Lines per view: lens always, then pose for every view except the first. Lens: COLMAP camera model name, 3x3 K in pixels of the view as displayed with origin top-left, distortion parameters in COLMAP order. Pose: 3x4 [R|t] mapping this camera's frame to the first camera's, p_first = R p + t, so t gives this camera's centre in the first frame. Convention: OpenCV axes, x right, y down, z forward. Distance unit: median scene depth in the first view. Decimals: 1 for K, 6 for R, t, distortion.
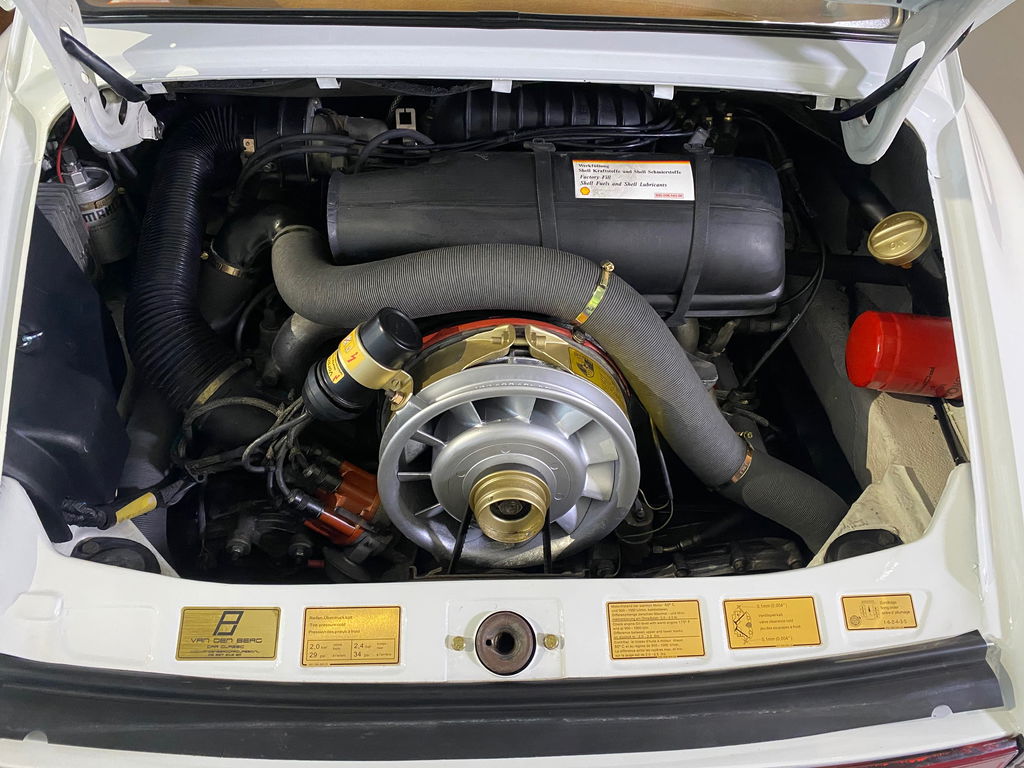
lens RADIAL K [[763.6, 0, 512.0], [0, 763.6, 384.0], [0, 0, 1]] dist [0.015202, -0.000423]
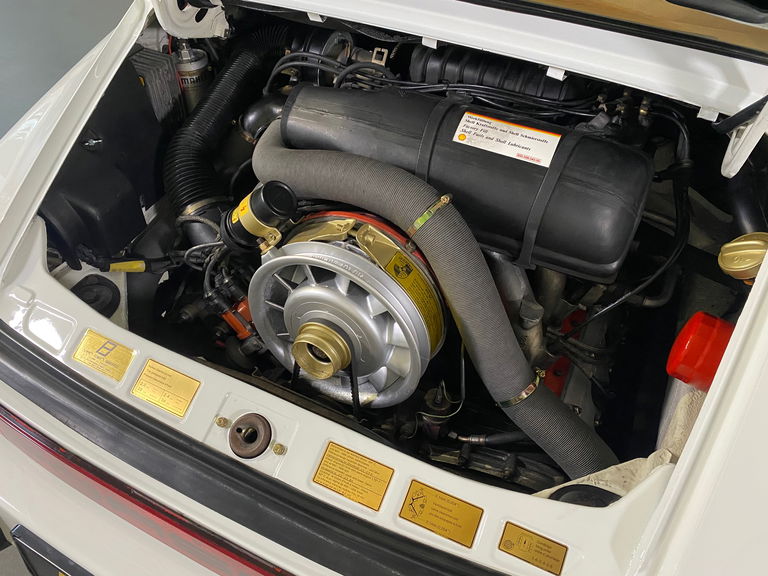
lens RADIAL K [[576.8, 0, 384.0], [0, 576.8, 288.0], [0, 0, 1]] dist [0.005540, 0.005234]
pose [[0.883011, 0.326735, -0.336951, 0.379649], [-0.316900, 0.944598, 0.085493, -0.061845], [0.346217, 0.031289, 0.937632, 0.087385]]
